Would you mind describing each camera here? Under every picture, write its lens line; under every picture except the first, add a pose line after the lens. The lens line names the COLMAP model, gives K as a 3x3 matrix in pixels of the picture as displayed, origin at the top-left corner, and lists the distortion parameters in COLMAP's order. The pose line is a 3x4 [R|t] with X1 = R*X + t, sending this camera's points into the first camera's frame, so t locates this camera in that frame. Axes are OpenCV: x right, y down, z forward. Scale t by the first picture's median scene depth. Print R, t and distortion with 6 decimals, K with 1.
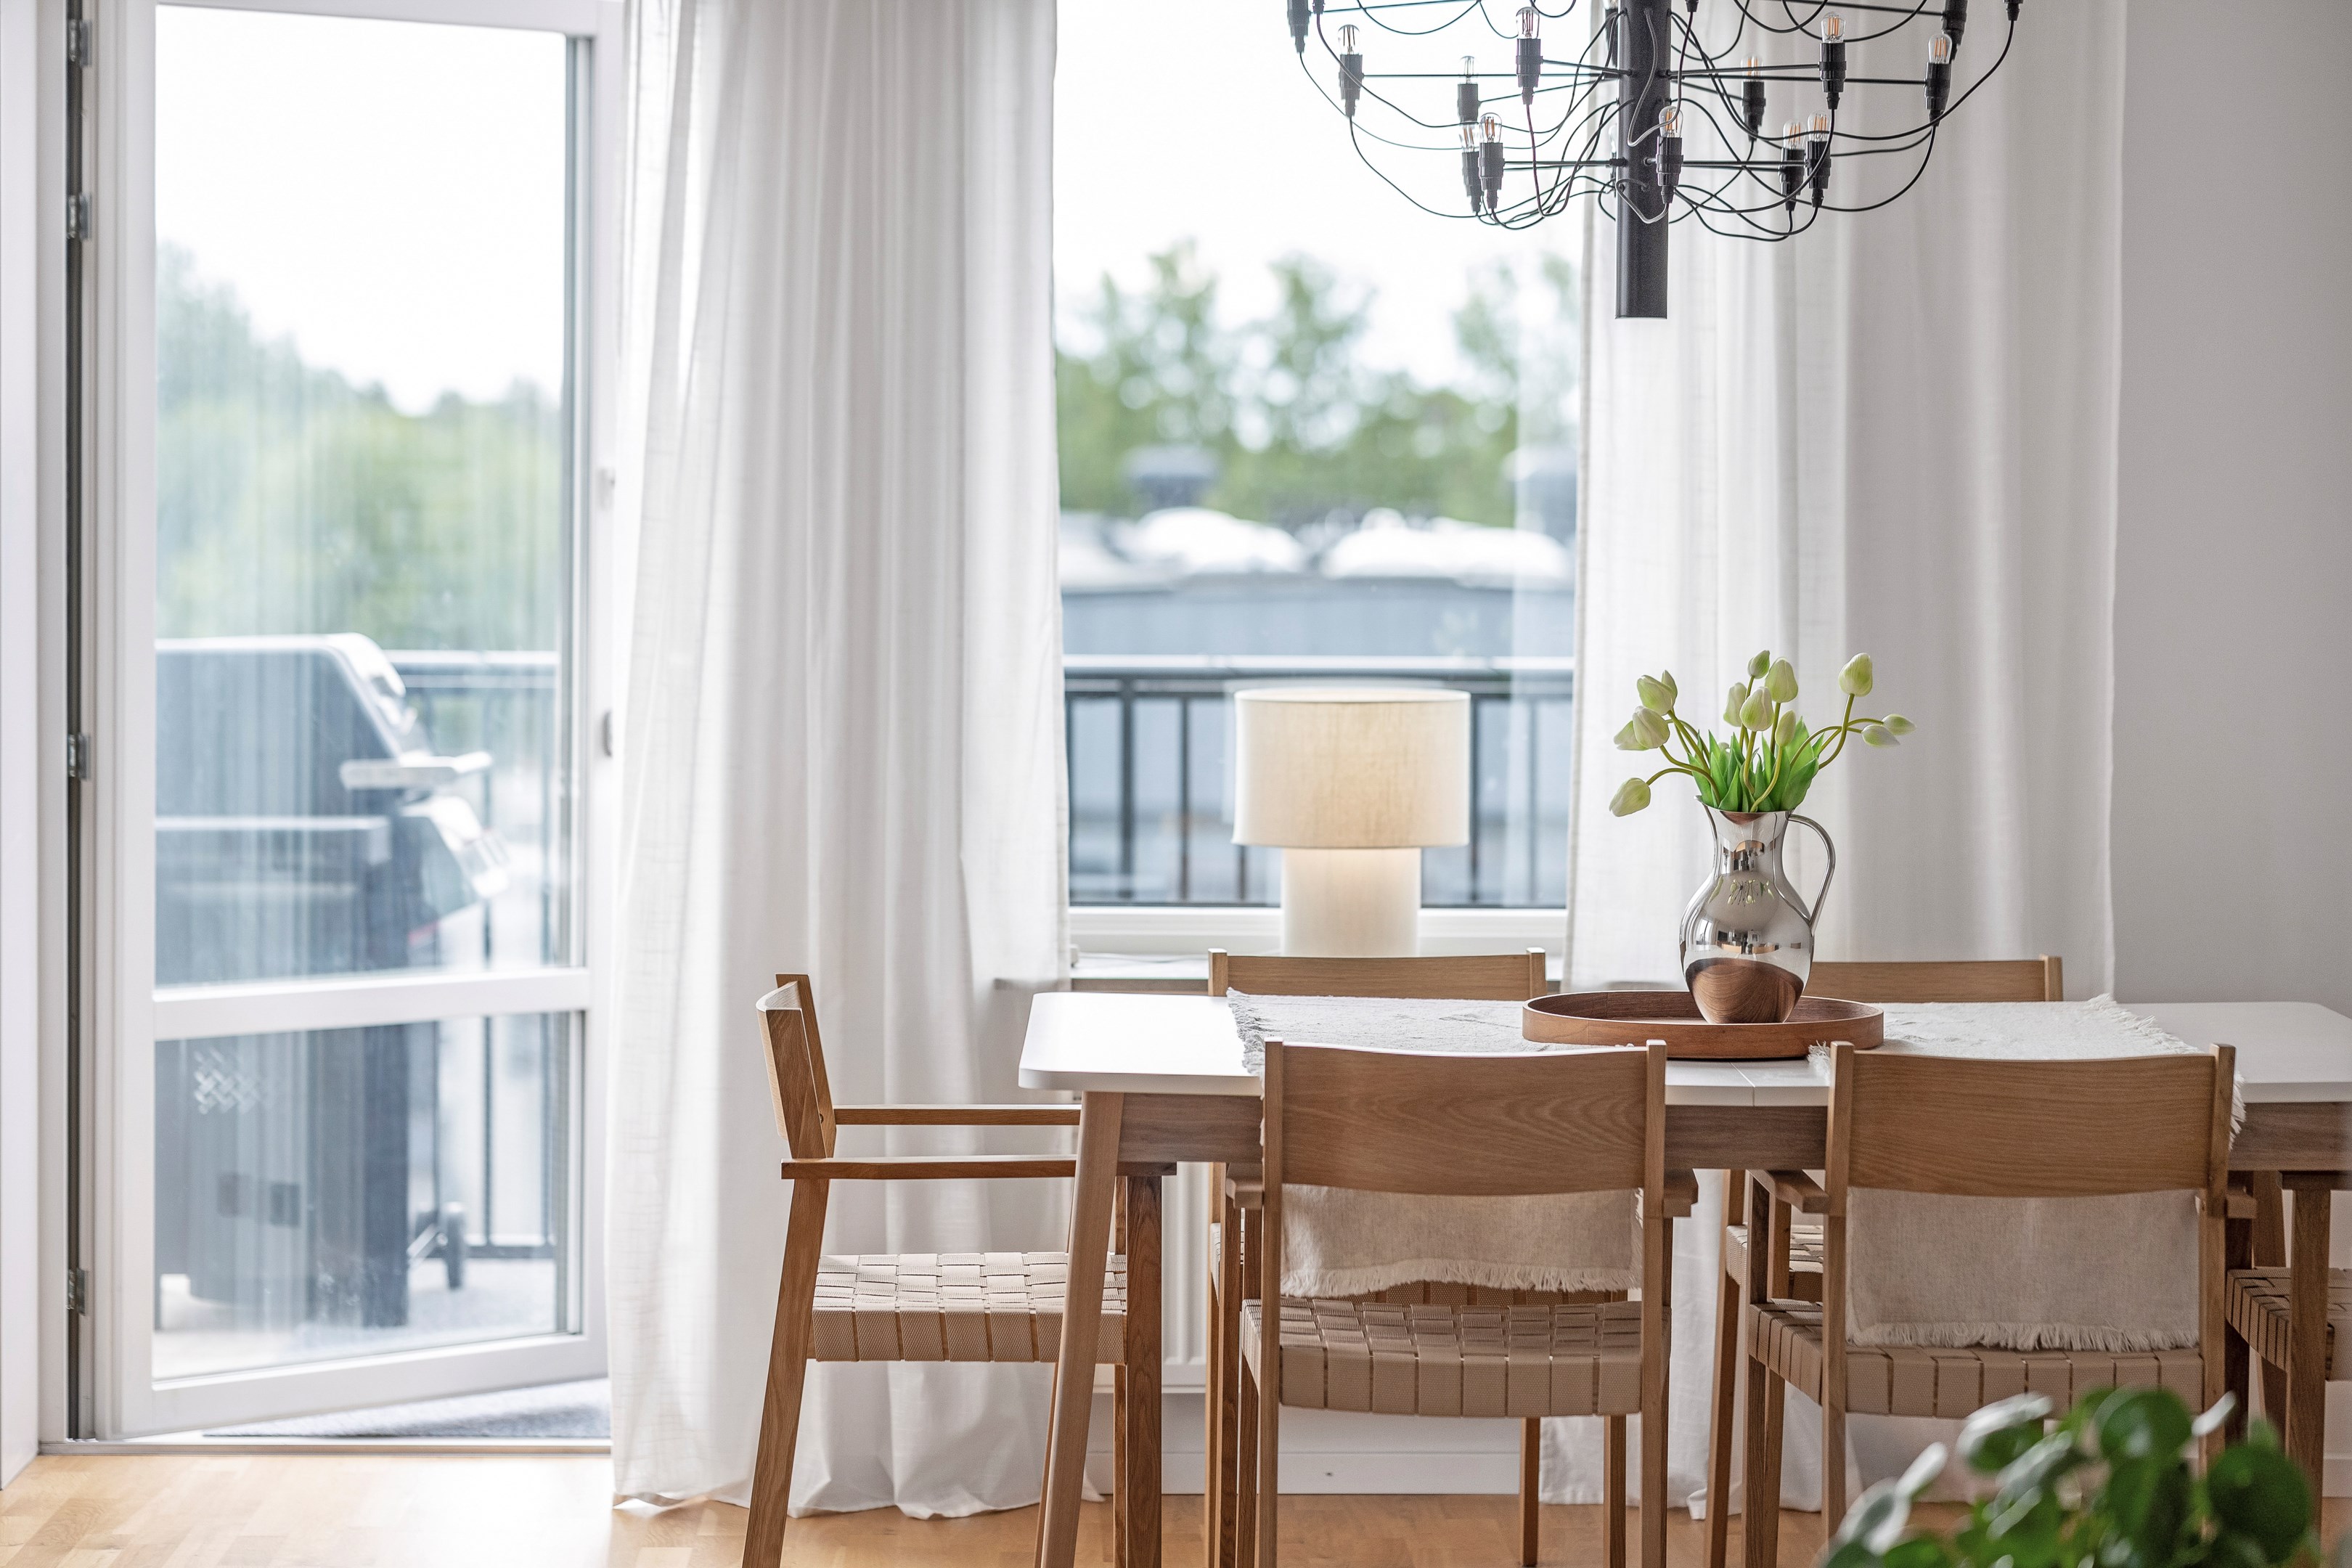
lens RADIAL K [[5463.9, 0, 1176.0], [0, 5463.9, 784.0], [0, 0, 1]] dist [0.069459, -0.279045]
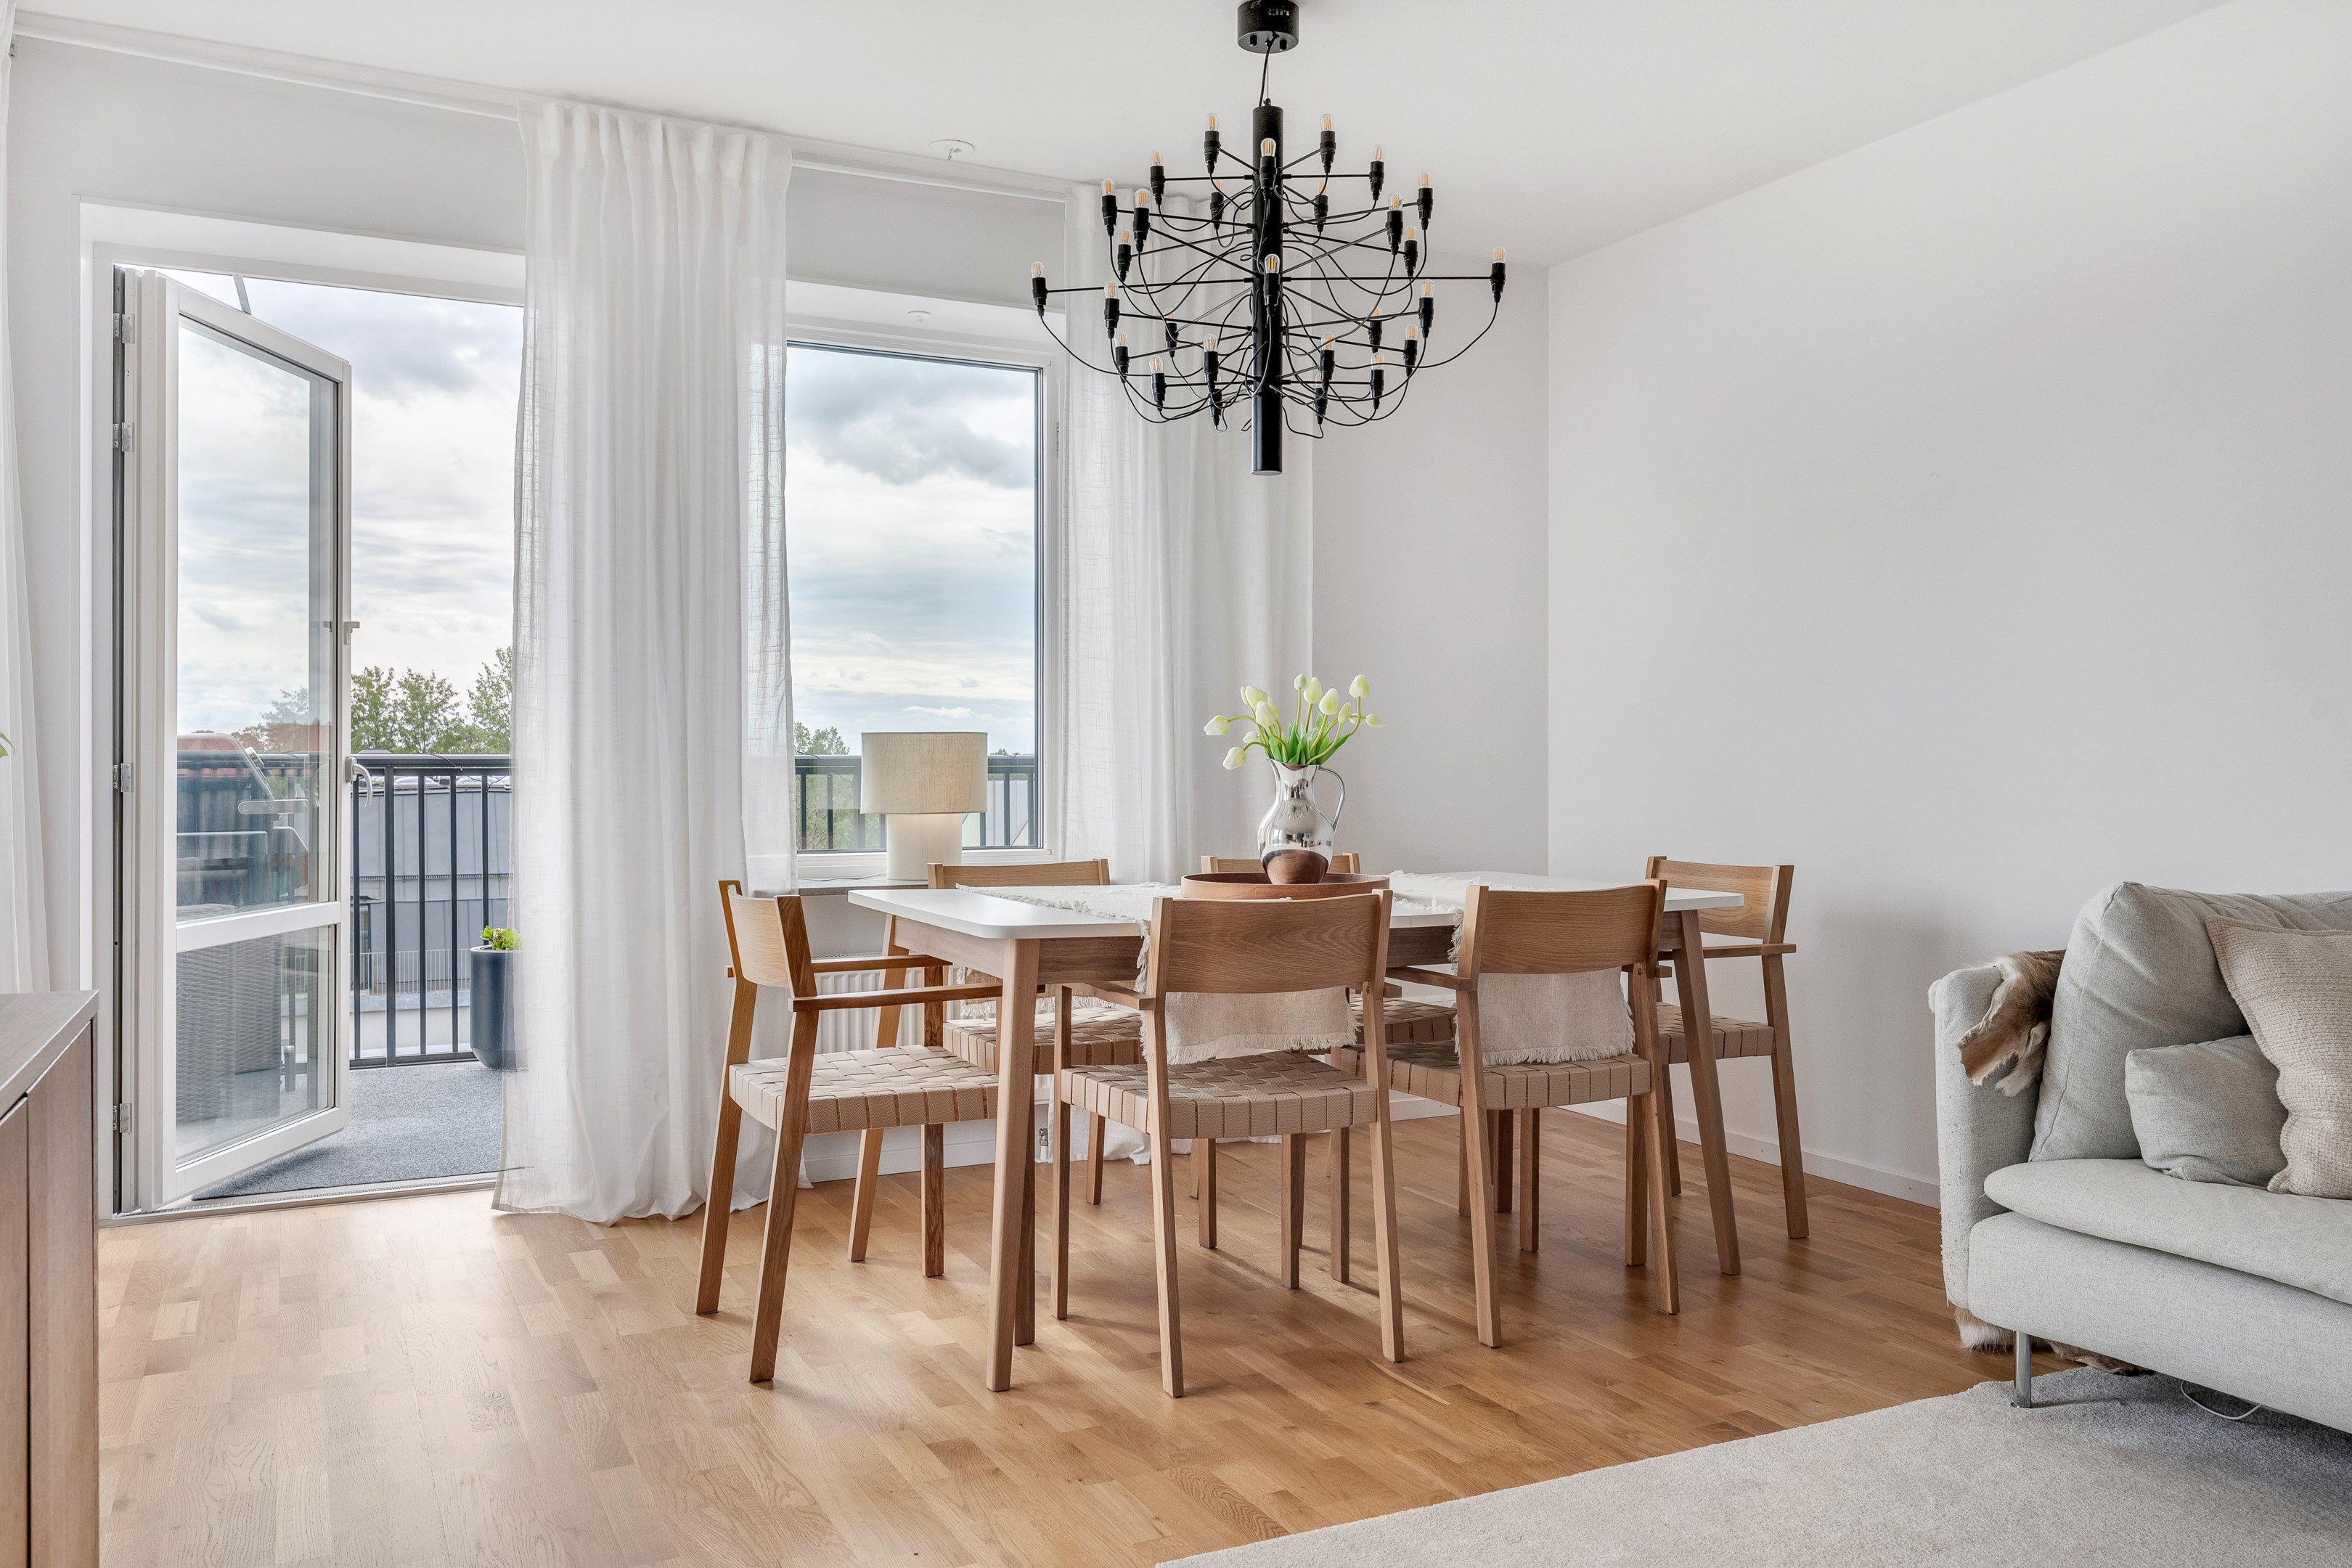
lens RADIAL K [[1789.3, 0, 1179.3], [0, 1789.3, 760.6], [0, 0, 1]] dist [0.001060, 0.000782]
pose [[0.908452, -0.007319, 0.417926, -0.176009], [0.030690, 0.998316, -0.049228, 0.031669], [-0.416862, 0.057547, 0.907146, 0.515033]]
